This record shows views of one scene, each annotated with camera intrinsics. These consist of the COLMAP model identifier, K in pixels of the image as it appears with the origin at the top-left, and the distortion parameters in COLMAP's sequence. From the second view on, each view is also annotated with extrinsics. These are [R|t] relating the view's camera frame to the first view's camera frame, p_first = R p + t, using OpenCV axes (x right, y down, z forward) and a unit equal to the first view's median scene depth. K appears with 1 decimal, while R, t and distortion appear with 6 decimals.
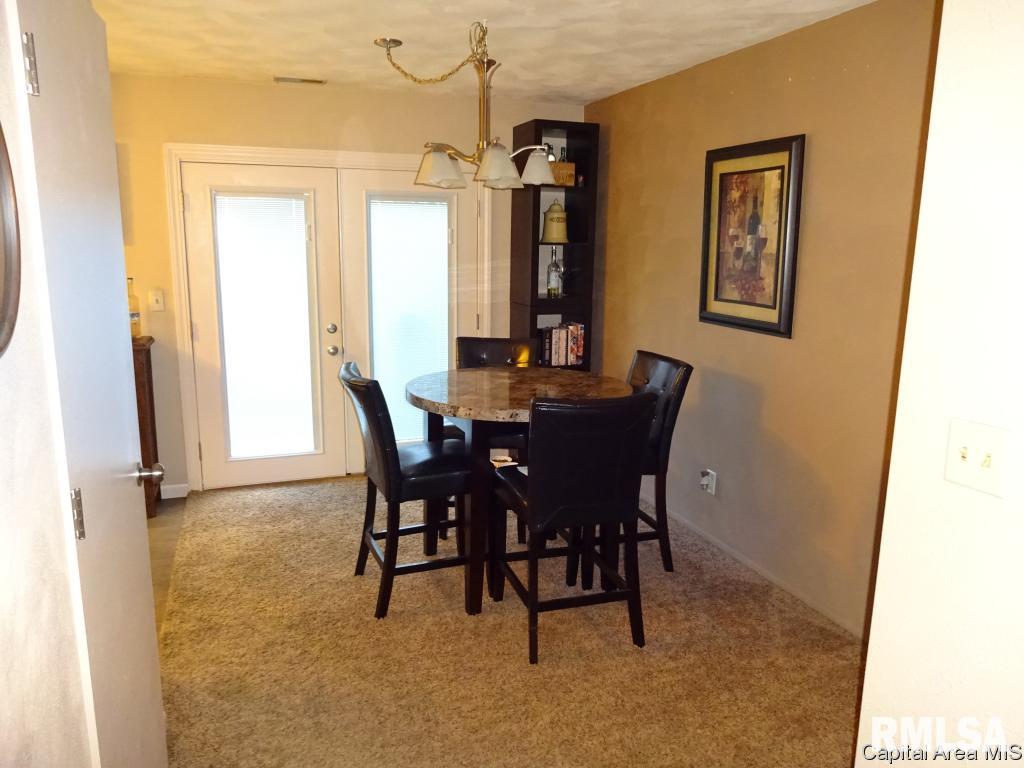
lens RADIAL K [[754.8, 0, 512.0], [0, 754.8, 384.0], [0, 0, 1]] dist [-0.003945, -0.002025]
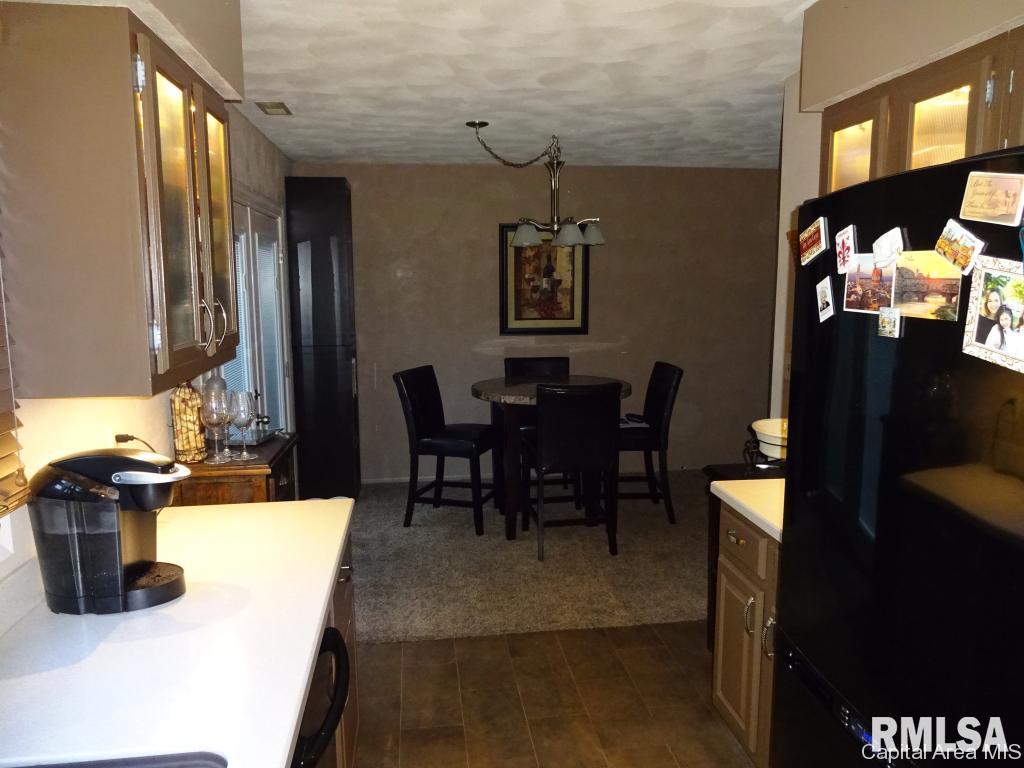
lens RADIAL K [[754.8, 0, 512.0], [0, 754.8, 384.0], [0, 0, 1]] dist [-0.003945, -0.002025]
pose [[0.257503, -0.149167, 0.954694, -1.317483], [0.195980, 0.975540, 0.099564, -0.148487], [-0.946195, 0.161463, 0.280438, 0.636209]]
